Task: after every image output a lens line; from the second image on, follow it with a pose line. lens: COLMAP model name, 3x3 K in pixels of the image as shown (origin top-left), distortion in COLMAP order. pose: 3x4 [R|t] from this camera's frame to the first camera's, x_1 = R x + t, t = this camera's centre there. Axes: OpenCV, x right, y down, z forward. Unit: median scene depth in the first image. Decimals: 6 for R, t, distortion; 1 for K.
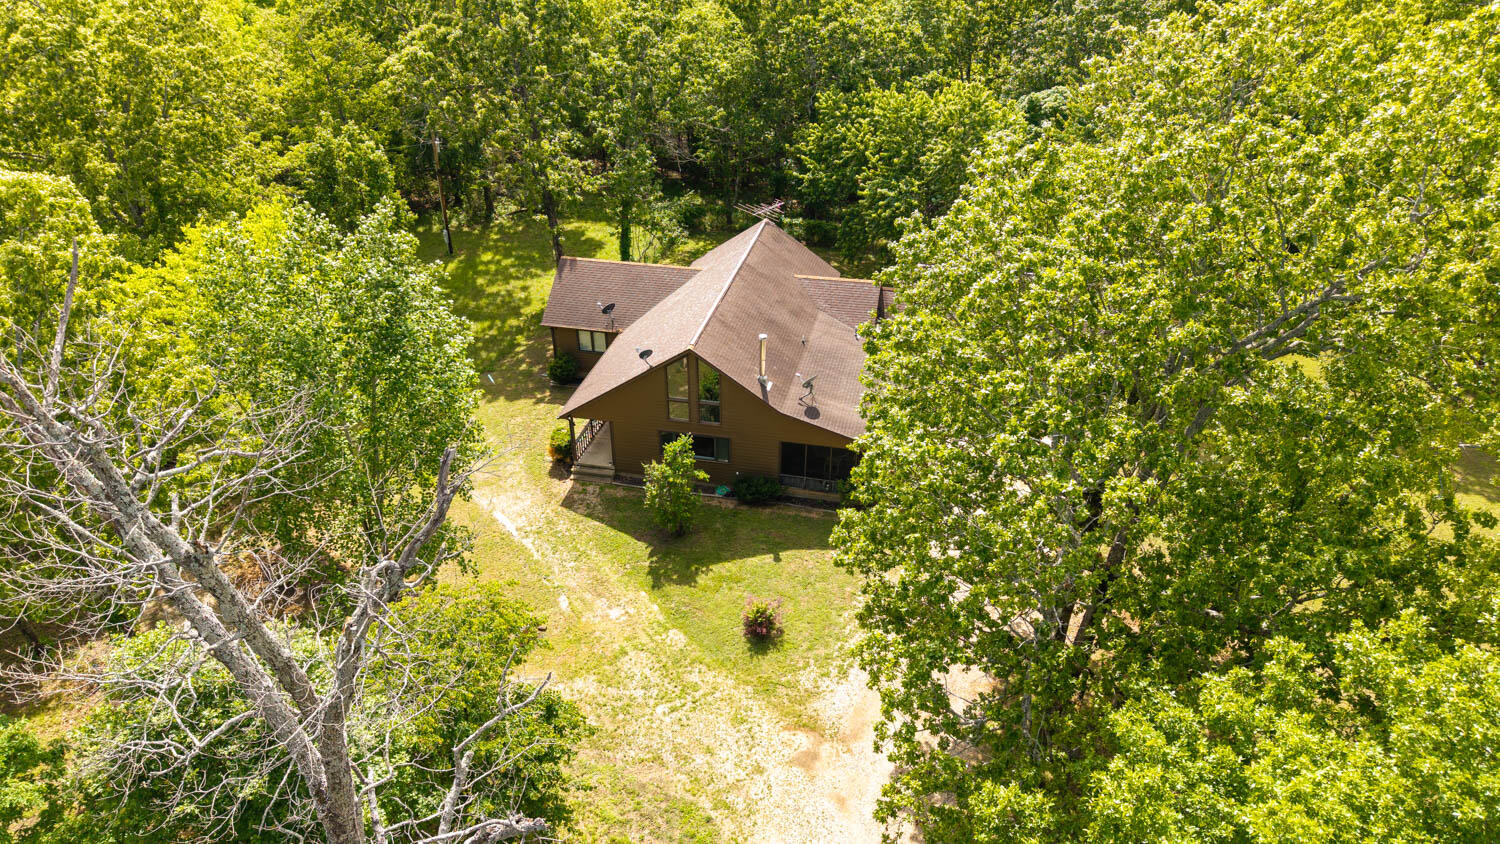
lens RADIAL K [[944.7, 0, 750.0], [0, 944.7, 422.0], [0, 0, 1]] dist [0.082772, -0.178315]
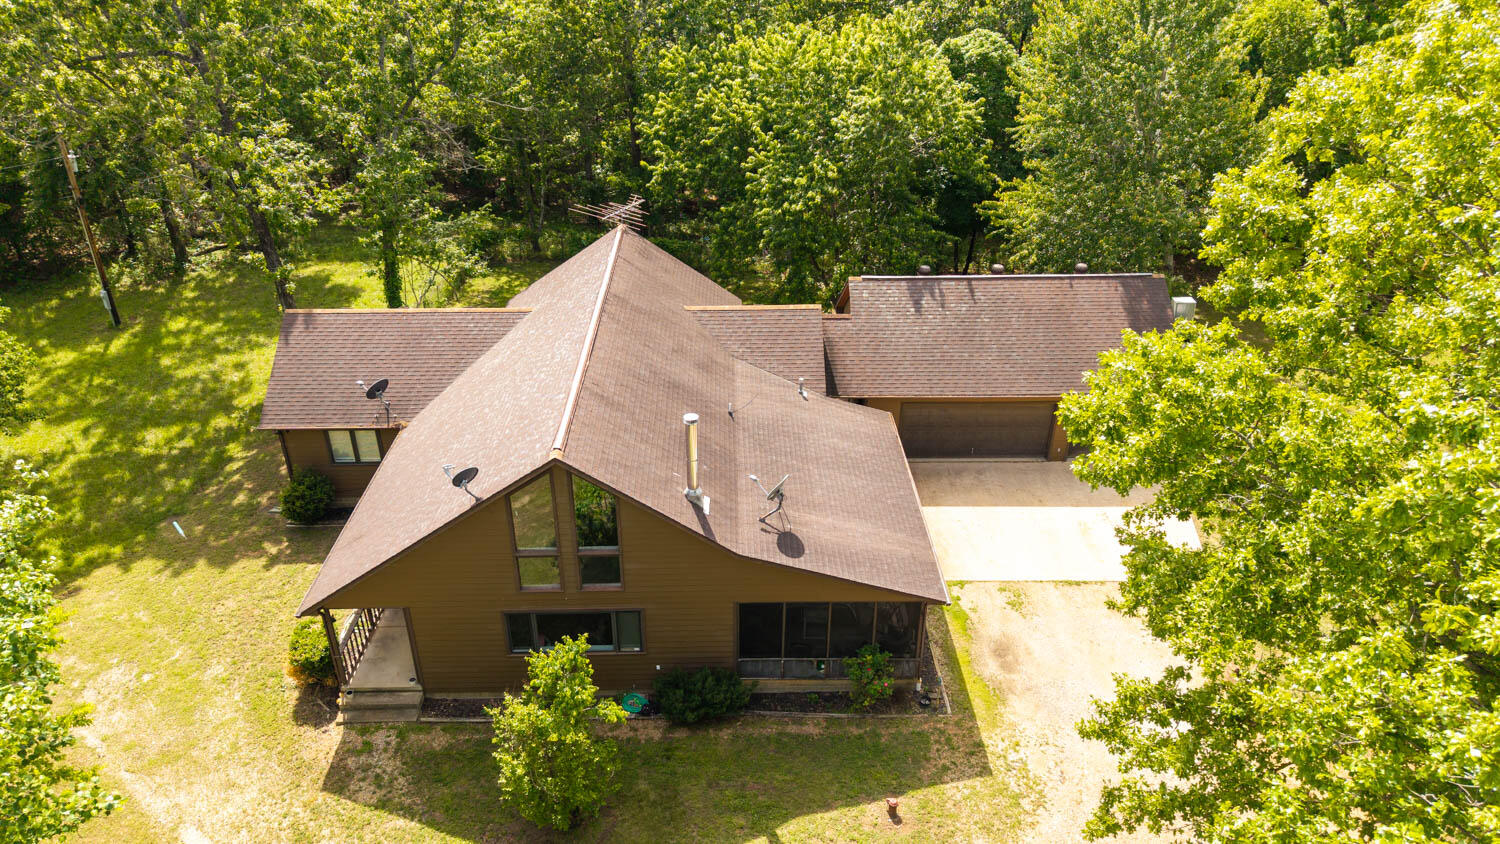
lens RADIAL K [[944.7, 0, 750.0], [0, 944.7, 422.0], [0, 0, 1]] dist [0.082772, -0.178315]
pose [[0.969830, -0.112196, 0.216428, -0.048108], [0.120601, 0.992361, -0.025984, -0.048701], [-0.211859, 0.051301, 0.975953, 0.325072]]
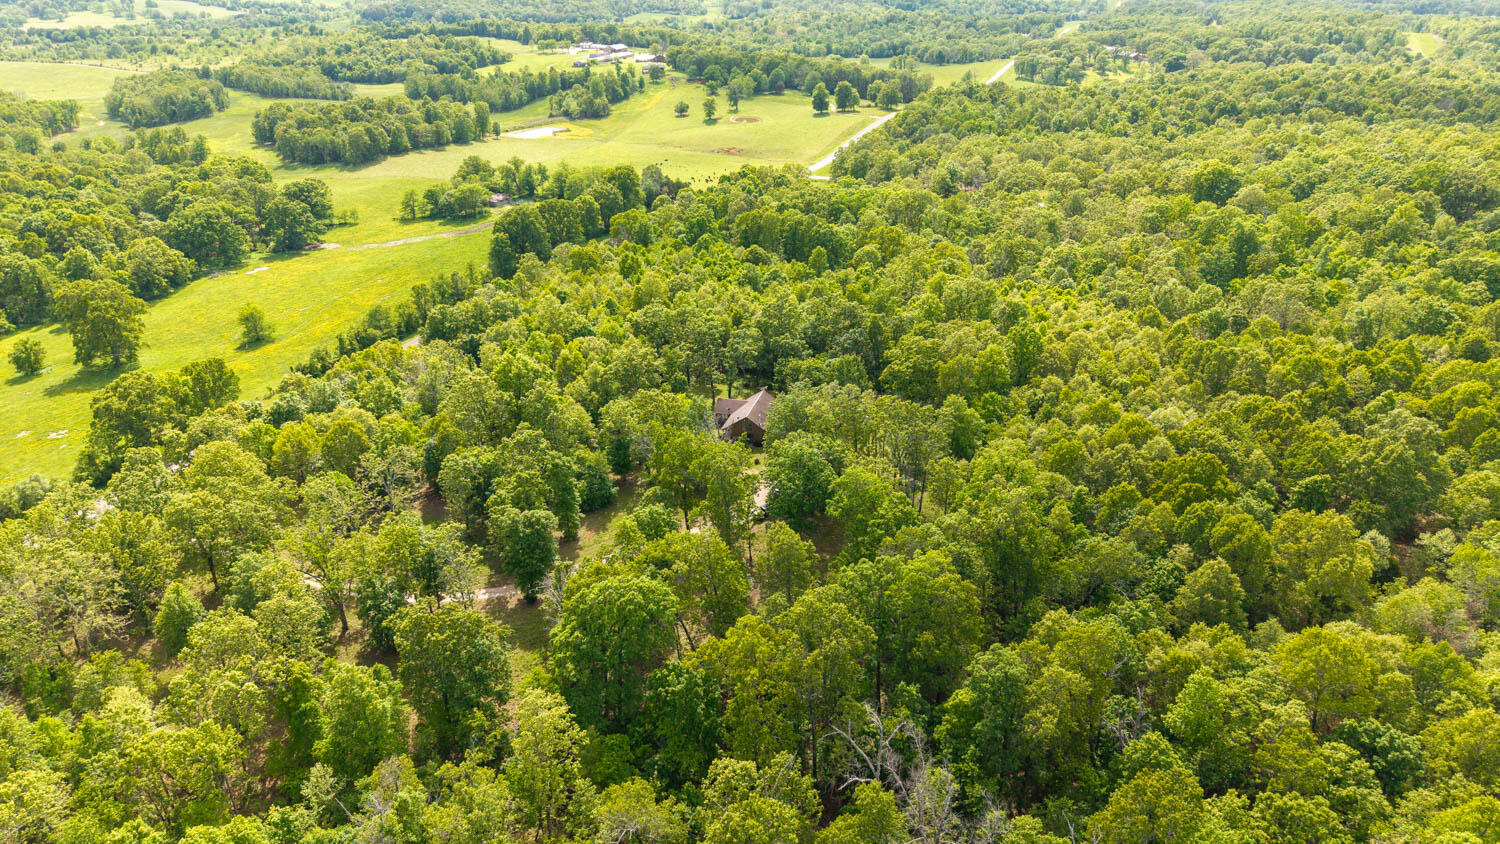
lens RADIAL K [[944.7, 0, 750.0], [0, 944.7, 422.0], [0, 0, 1]] dist [0.082772, -0.178315]
pose [[0.998474, 0.016947, -0.052566, 0.175356], [-0.022272, 0.994492, -0.102423, 0.361256], [0.050541, 0.103437, 0.993351, -3.126435]]
